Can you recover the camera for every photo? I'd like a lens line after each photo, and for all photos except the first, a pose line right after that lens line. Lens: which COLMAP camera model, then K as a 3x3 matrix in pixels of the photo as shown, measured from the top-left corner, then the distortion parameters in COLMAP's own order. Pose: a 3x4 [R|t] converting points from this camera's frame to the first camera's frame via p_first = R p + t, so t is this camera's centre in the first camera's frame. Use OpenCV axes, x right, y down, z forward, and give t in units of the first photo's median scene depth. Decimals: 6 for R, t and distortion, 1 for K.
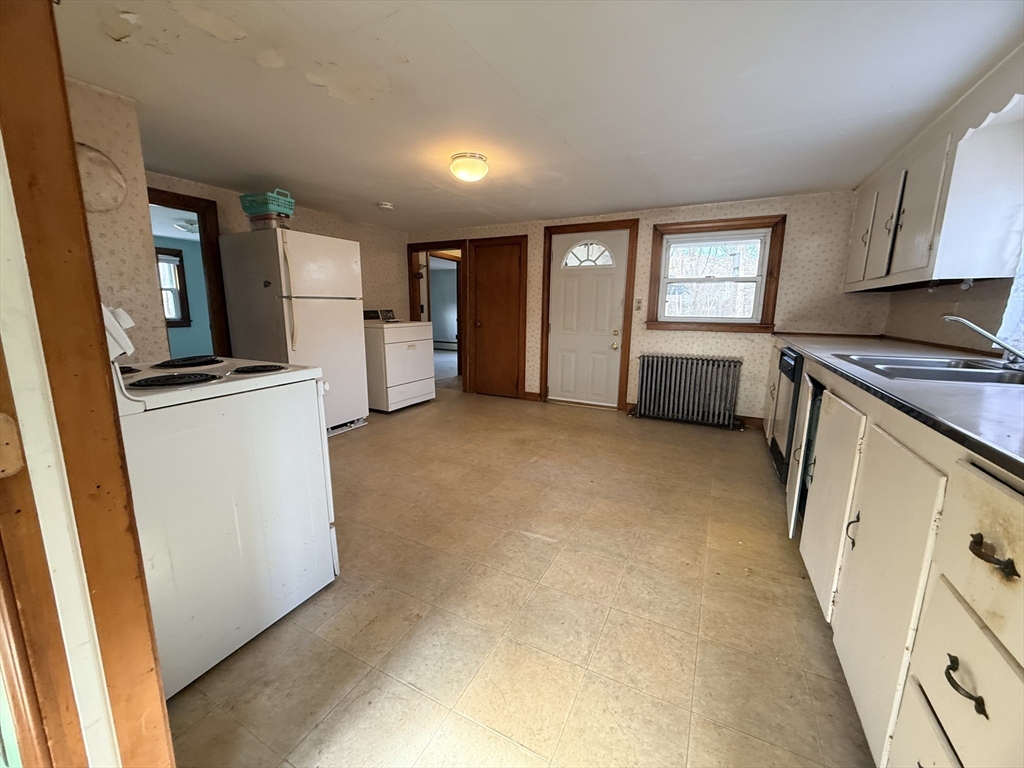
lens RADIAL K [[412.3, 0, 512.0], [0, 412.3, 384.0], [0, 0, 1]] dist [0.001548, 0.000206]
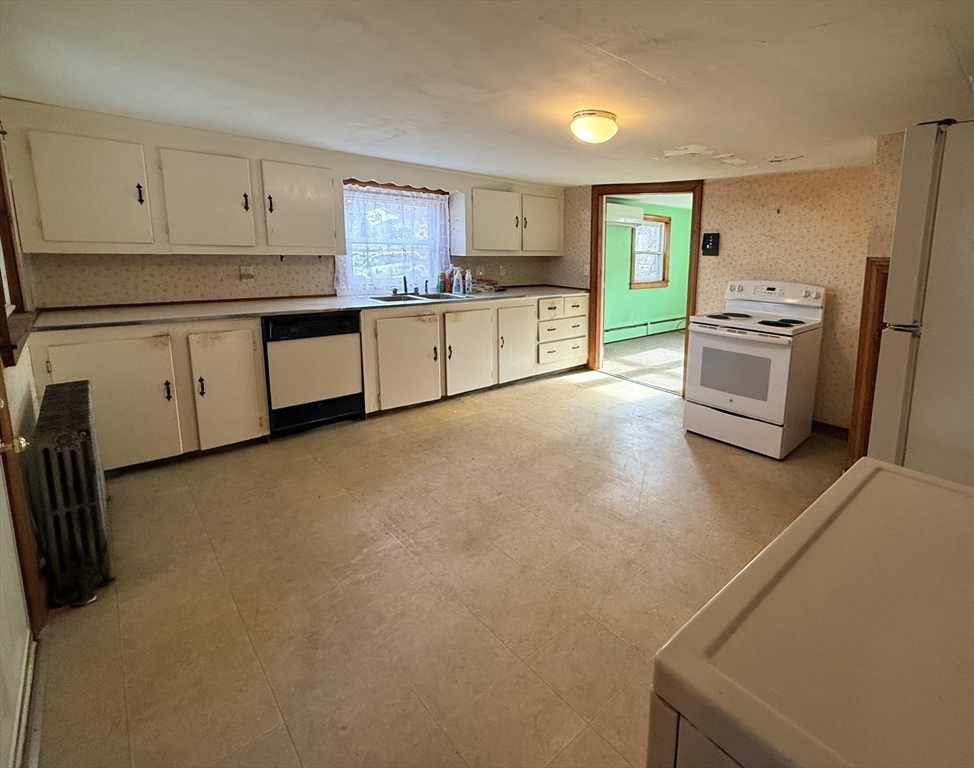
lens RADIAL K [[676.4, 0, 487.0], [0, 676.4, 384.0], [0, 0, 1]] dist [-0.000379, -0.000070]
pose [[-0.922072, -0.098686, 0.374225, -0.392192], [0.055089, 0.923630, 0.379306, -0.499491], [-0.383077, 0.370363, -0.846217, 2.105064]]
